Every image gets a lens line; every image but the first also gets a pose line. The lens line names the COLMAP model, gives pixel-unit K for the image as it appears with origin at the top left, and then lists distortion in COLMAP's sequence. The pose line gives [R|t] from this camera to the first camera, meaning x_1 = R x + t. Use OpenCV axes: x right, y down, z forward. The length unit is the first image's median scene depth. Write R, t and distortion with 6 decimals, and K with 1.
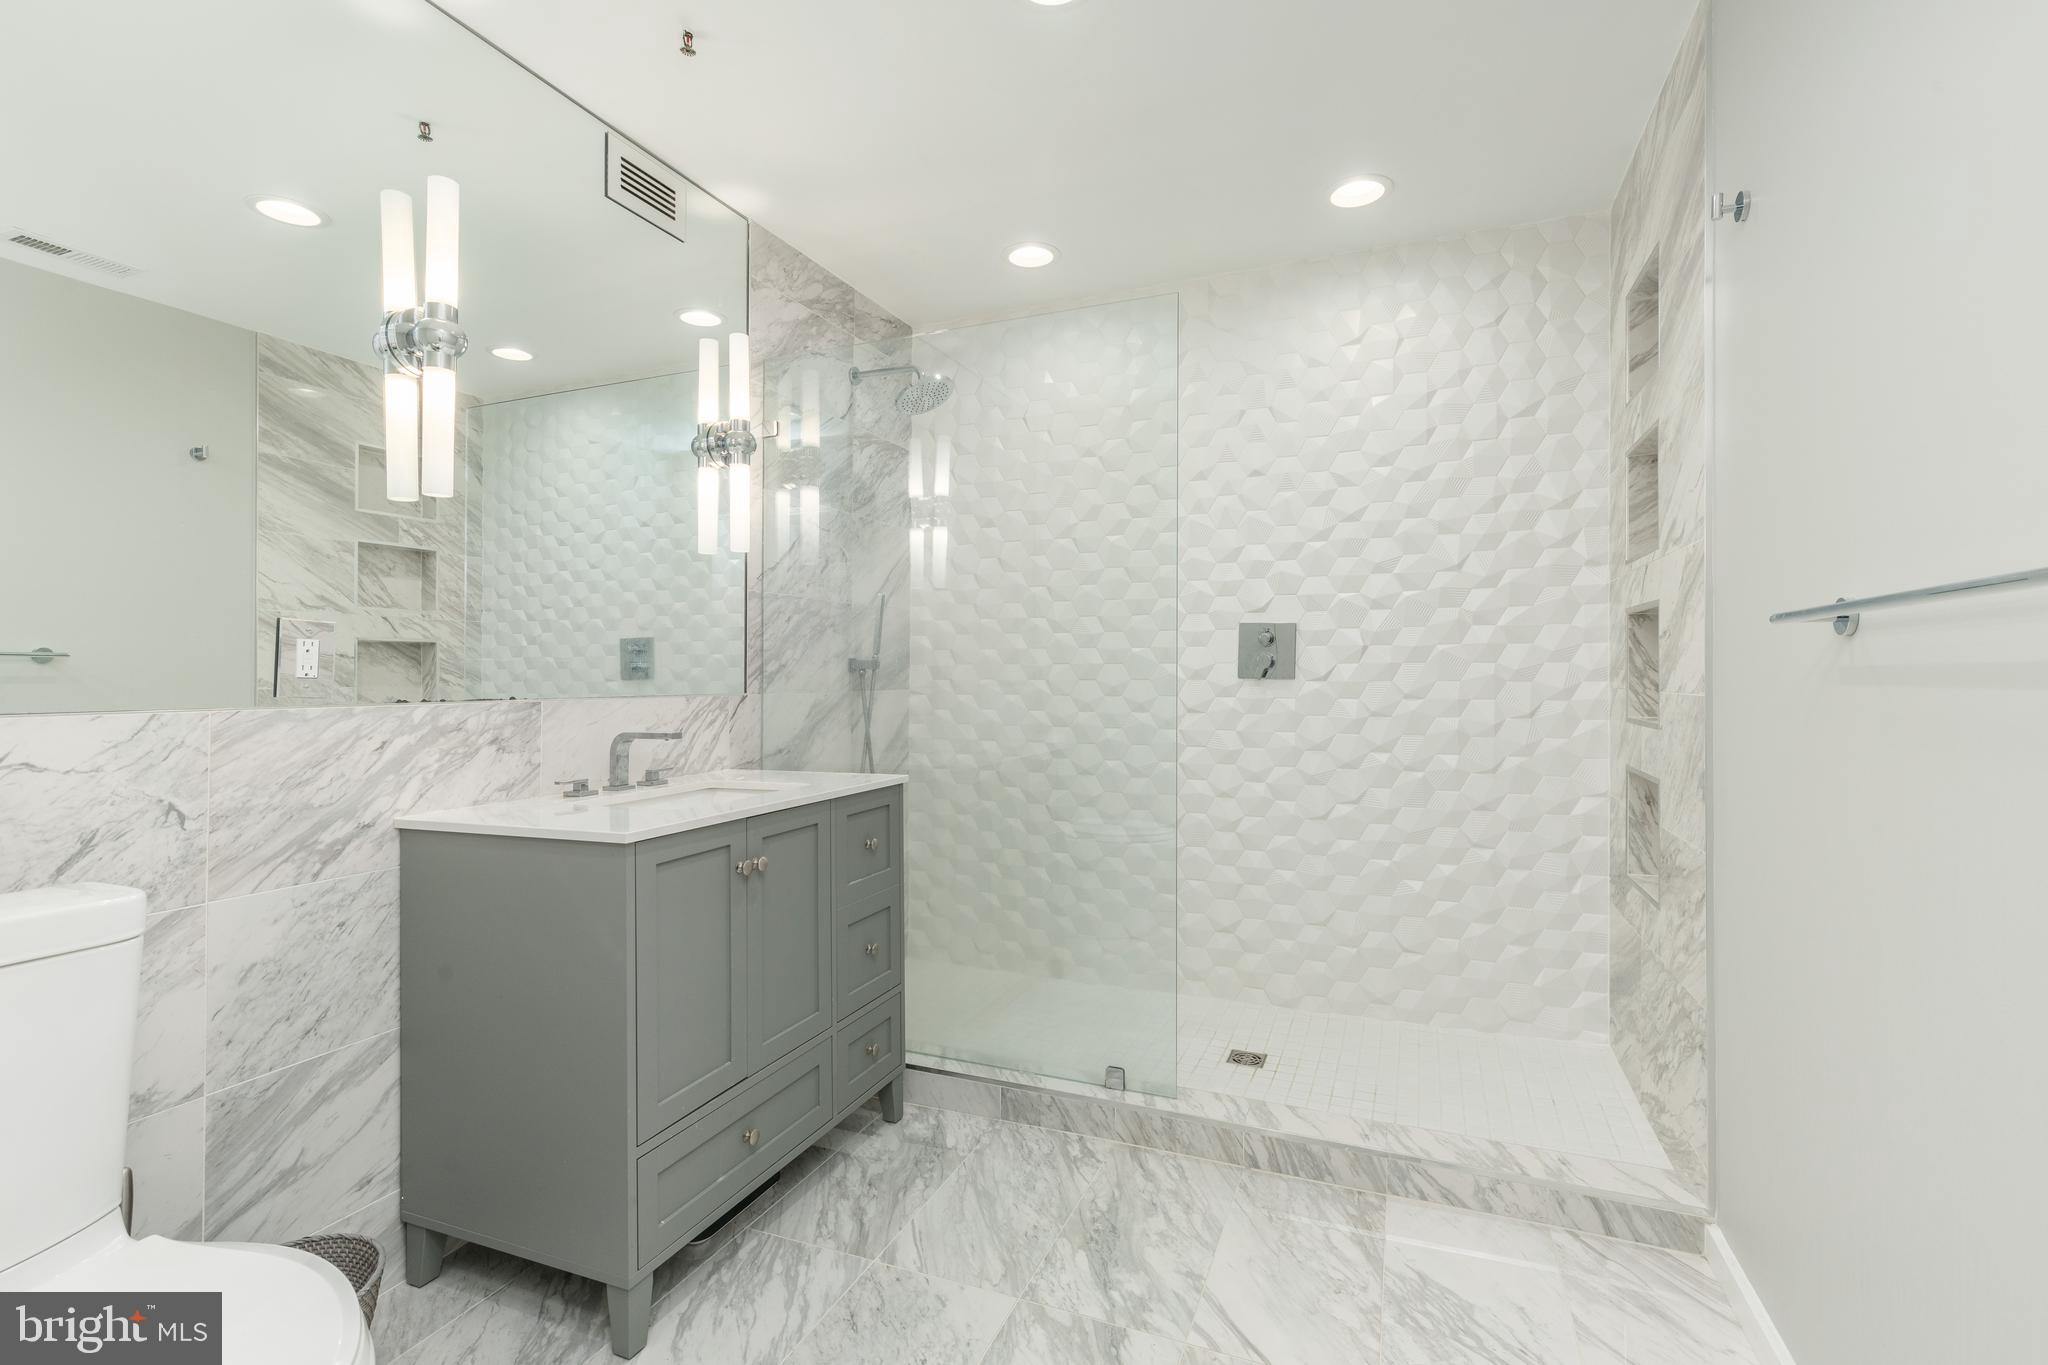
lens RADIAL K [[934.7, 0, 1028.2], [0, 934.7, 671.8], [0, 0, 1]] dist [0.010745, -0.001183]
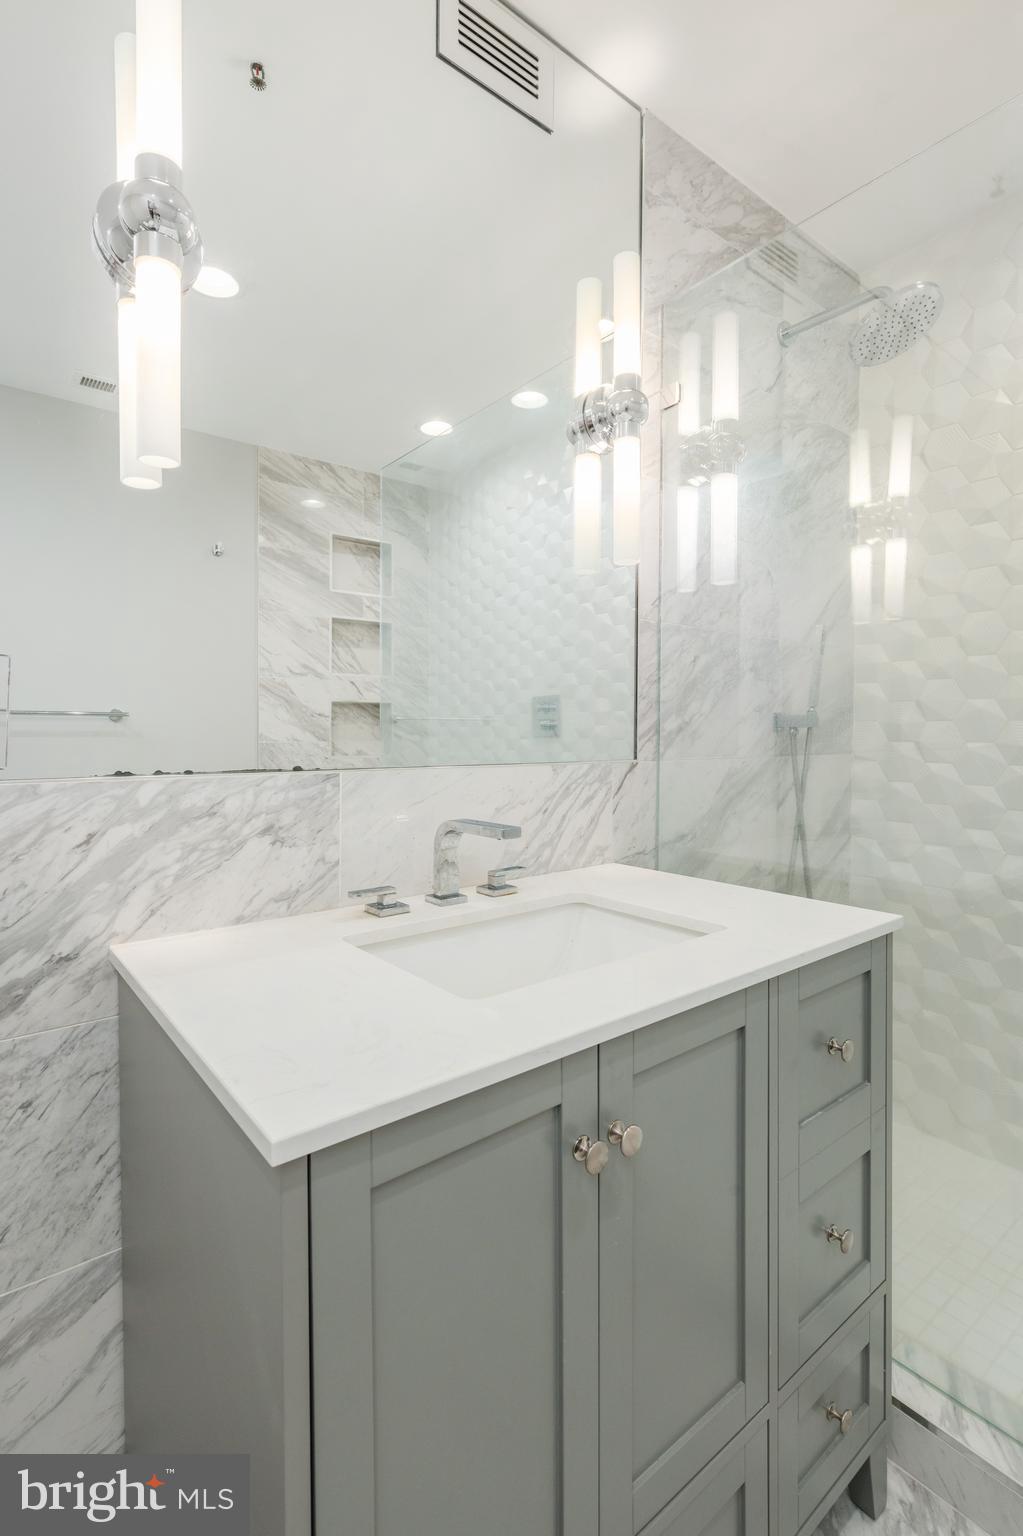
lens RADIAL K [[727.3, 0, 515.7], [0, 727.3, 731.9], [0, 0, 1]] dist [-0.002857, -0.000424]
pose [[0.878294, 0.005591, -0.478089, -0.105360], [-0.003507, 0.999980, 0.005252, -0.001657], [0.478109, -0.002936, 0.878296, 0.428419]]
